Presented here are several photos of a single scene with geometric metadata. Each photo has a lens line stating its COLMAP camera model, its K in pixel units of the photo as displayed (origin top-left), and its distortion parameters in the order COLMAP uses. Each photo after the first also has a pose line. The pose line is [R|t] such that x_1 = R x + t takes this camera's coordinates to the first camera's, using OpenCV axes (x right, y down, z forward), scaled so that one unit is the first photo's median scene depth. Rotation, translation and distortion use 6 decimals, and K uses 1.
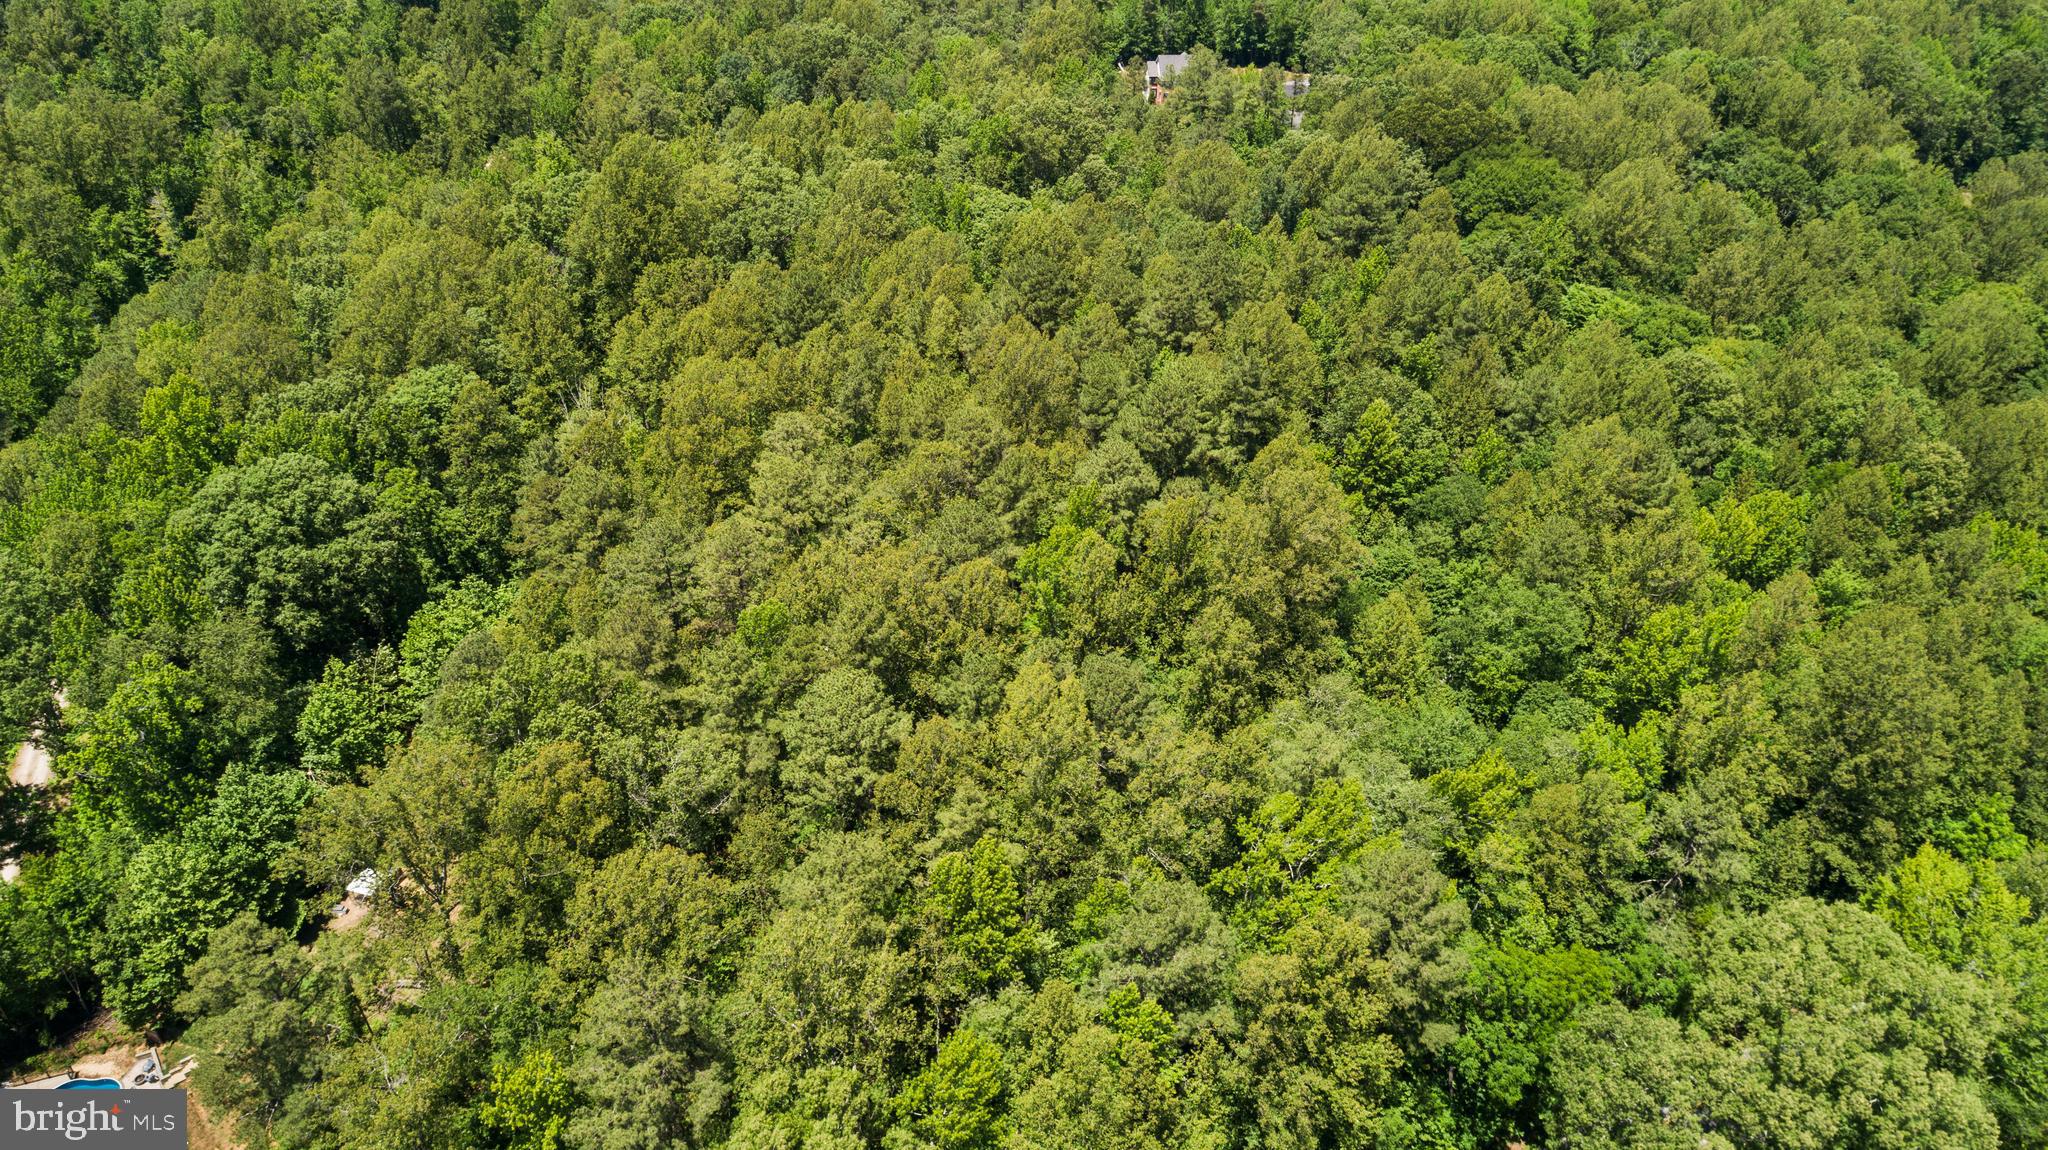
lens RADIAL K [[1368.7, 0, 1024.0], [0, 1368.7, 575.0], [0, 0, 1]] dist [-0.016462, 0.008102]
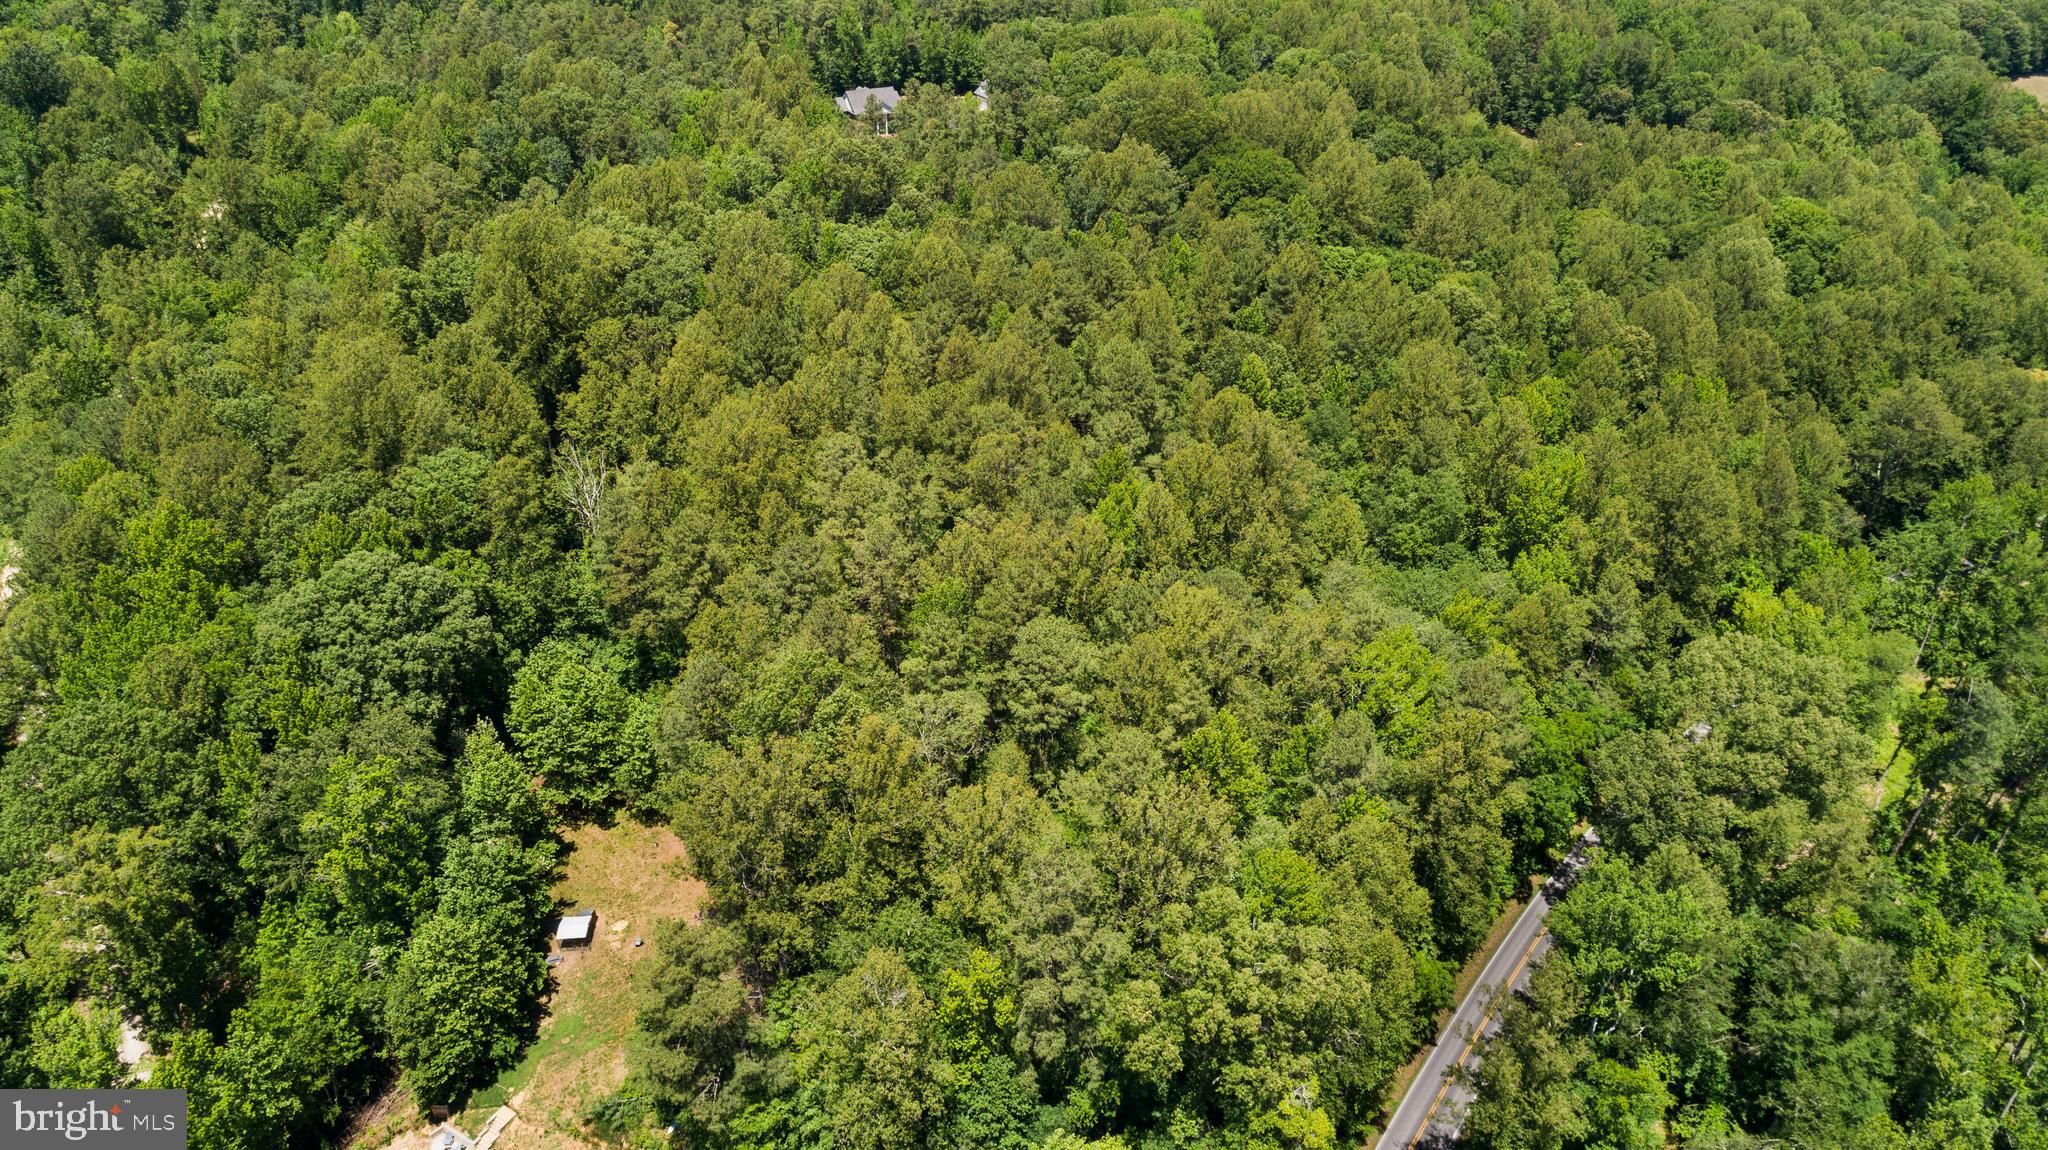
lens RADIAL K [[1368.7, 0, 1024.0], [0, 1368.7, 575.0], [0, 0, 1]] dist [-0.016462, 0.008102]
pose [[0.932412, -0.190140, 0.307334, -0.395222], [0.194613, 0.980744, 0.016330, 0.007658], [-0.304521, 0.044585, 0.951462, -0.114602]]
